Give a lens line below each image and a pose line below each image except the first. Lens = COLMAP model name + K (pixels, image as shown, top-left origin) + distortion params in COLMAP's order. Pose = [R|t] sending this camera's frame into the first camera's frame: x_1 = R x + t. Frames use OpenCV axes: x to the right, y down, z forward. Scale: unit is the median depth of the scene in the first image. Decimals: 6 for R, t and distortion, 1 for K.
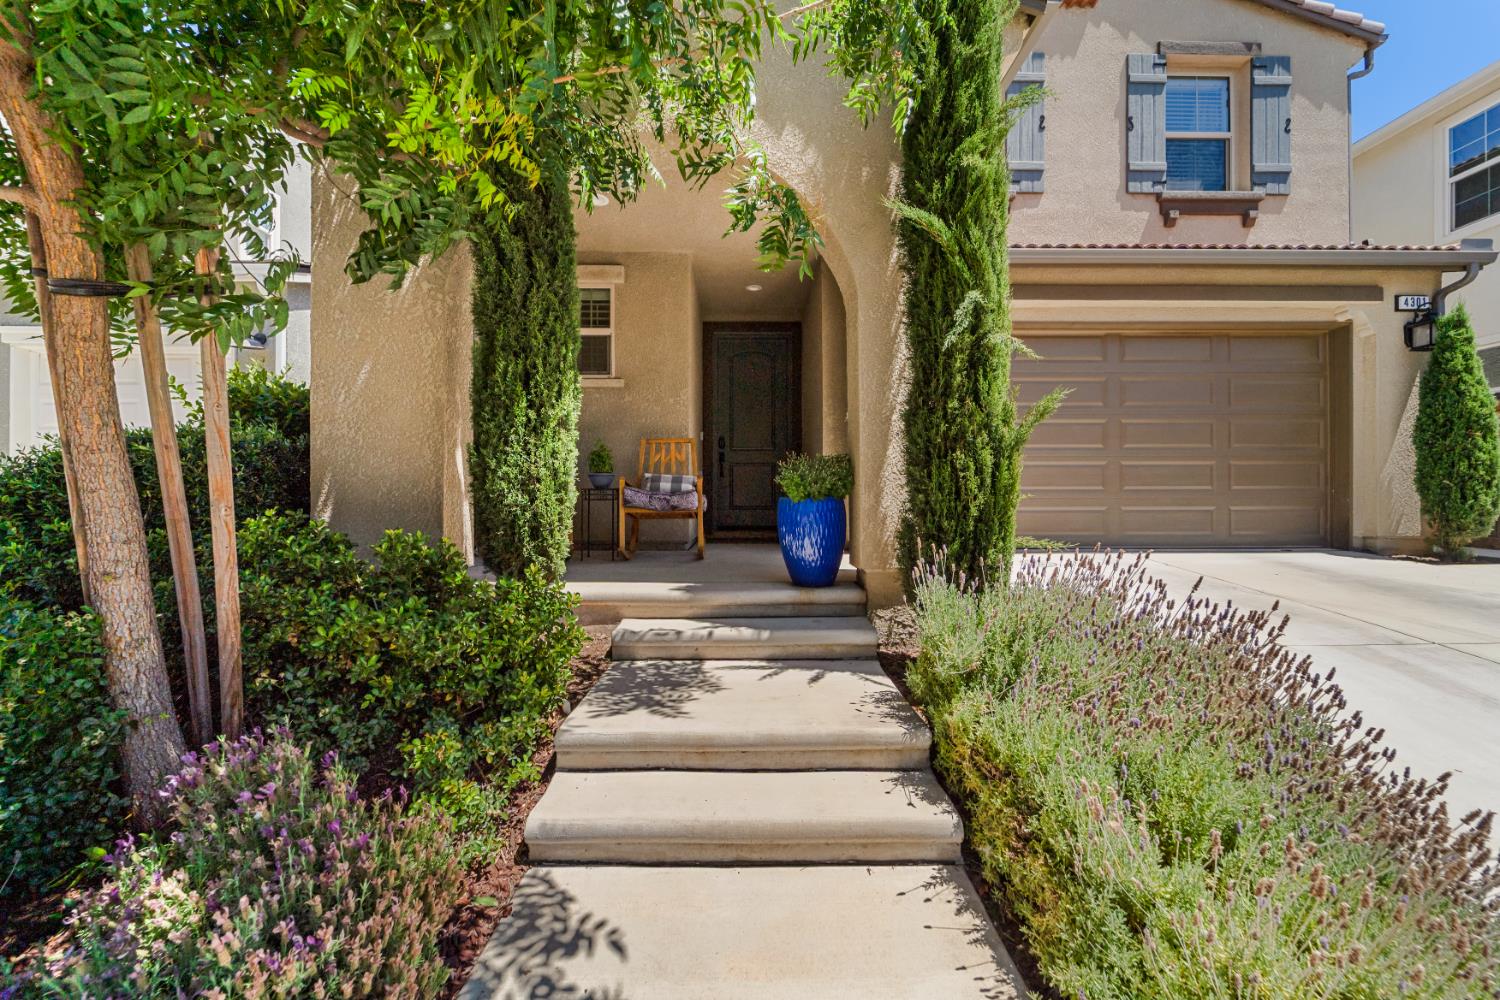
lens RADIAL K [[599.7, 0, 750.0], [0, 599.7, 500.0], [0, 0, 1]] dist [-0.000439, -0.000208]
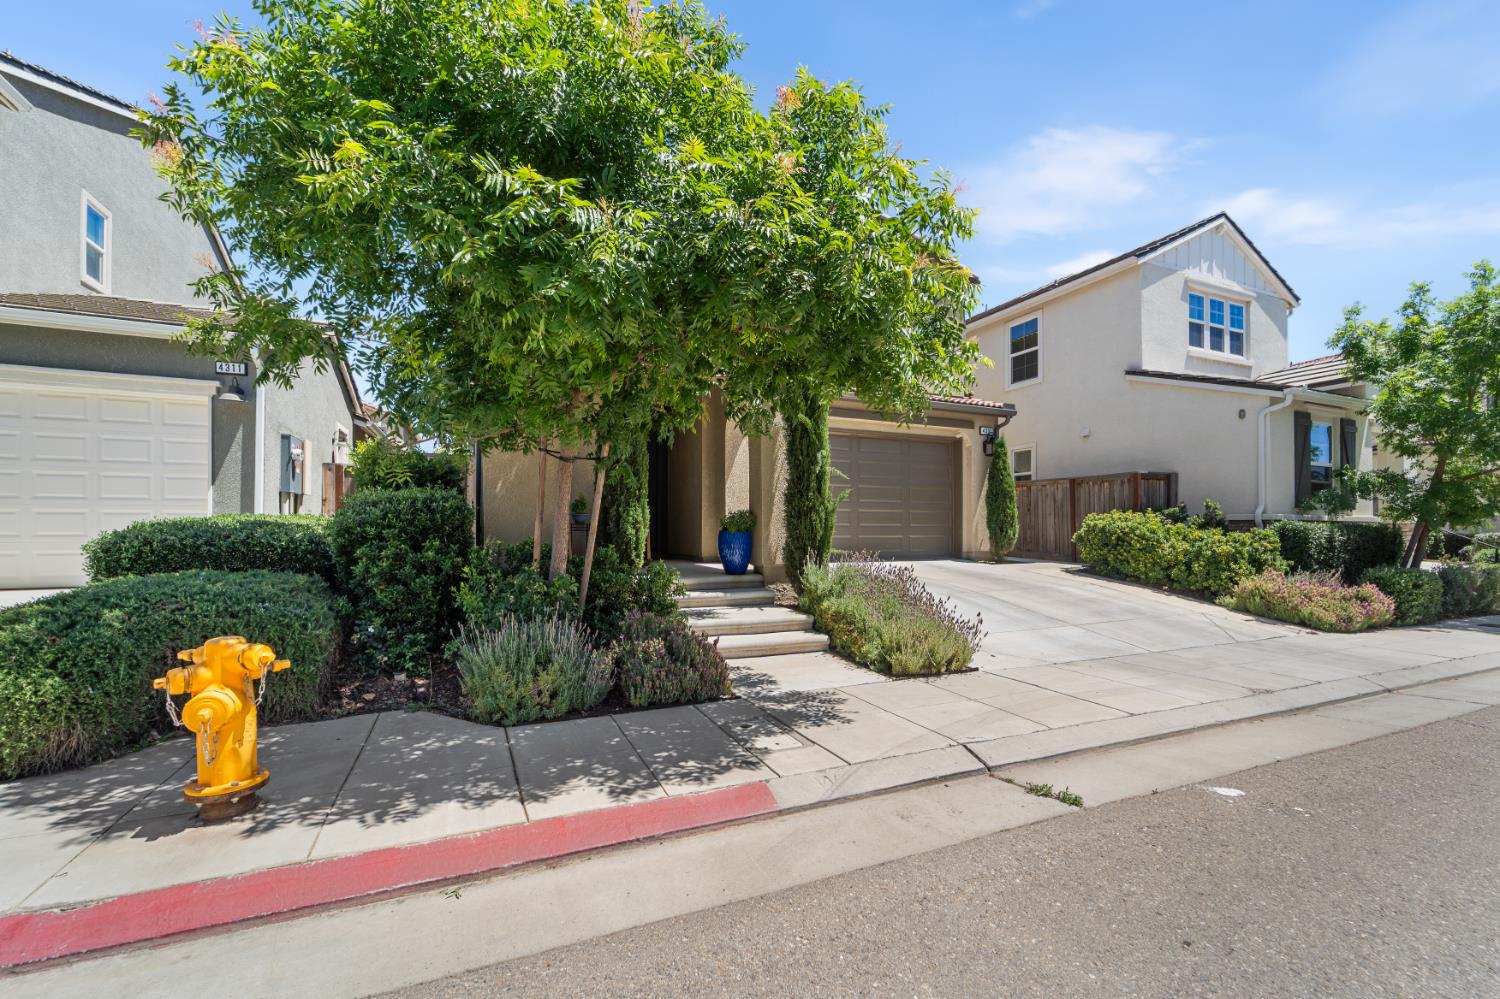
lens RADIAL K [[621.0, 0, 752.8], [0, 621.0, 519.8], [0, 0, 1]] dist [-0.000894, -0.000115]
pose [[0.916442, 0.012429, 0.399974, -0.413720], [-0.007403, 0.999873, -0.014110, -0.007338], [-0.400099, 0.009970, 0.916418, -0.570388]]
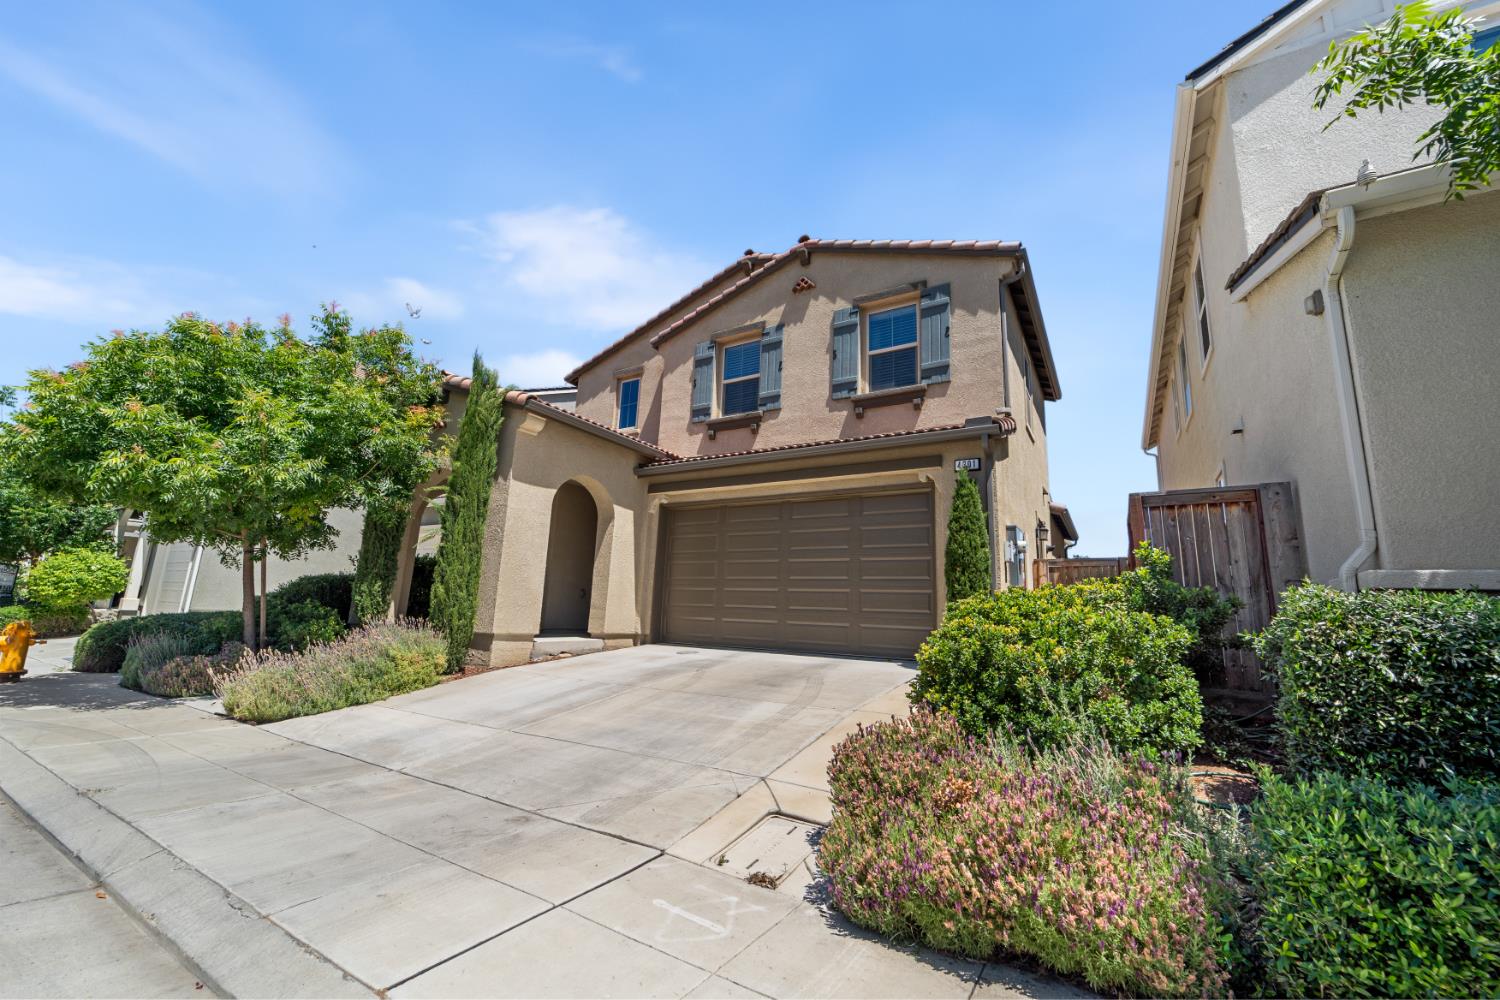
lens RADIAL K [[629.8, 0, 750.0], [0, 629.8, 500.0], [0, 0, 1]] dist [-0.000390, -0.000029]
pose [[0.858725, -0.078609, -0.506371, 1.478887], [-0.031254, 0.978290, -0.204871, 0.041014], [0.511483, 0.191754, 0.837625, -0.383638]]
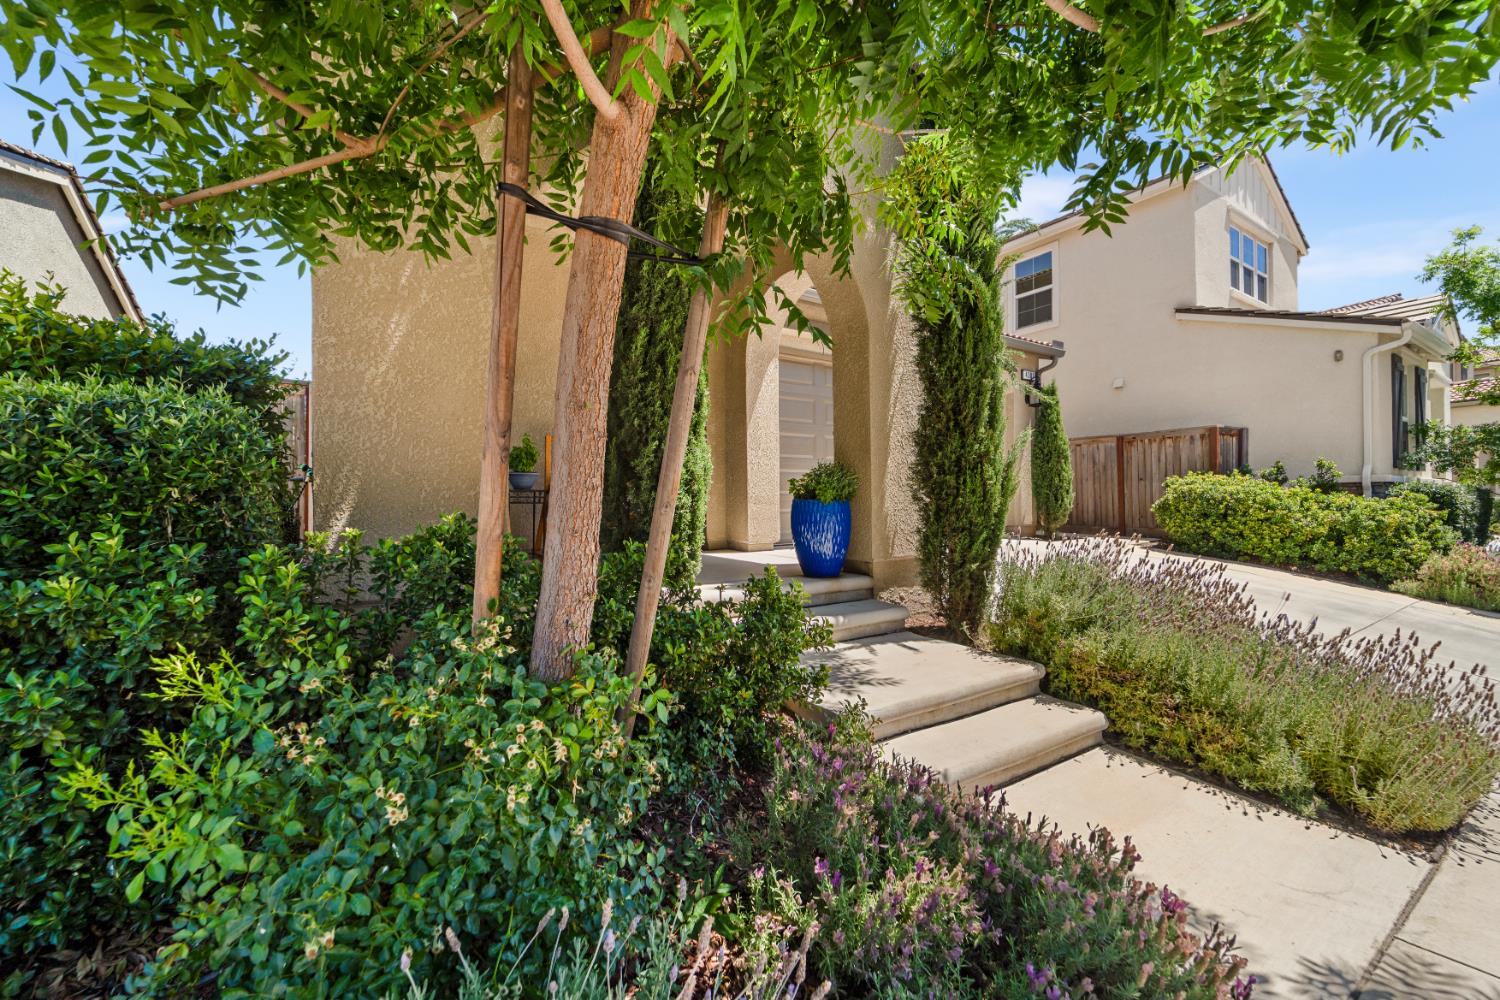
lens RADIAL K [[607.5, 0, 750.0], [0, 607.5, 500.0], [0, 0, 1]] dist [-0.000535, -0.000156]
pose [[0.841029, -0.000179, 0.540989, -0.385475], [0.002874, 0.999987, -0.004138, 0.000750], [-0.540982, 0.005035, 0.841019, 0.063126]]
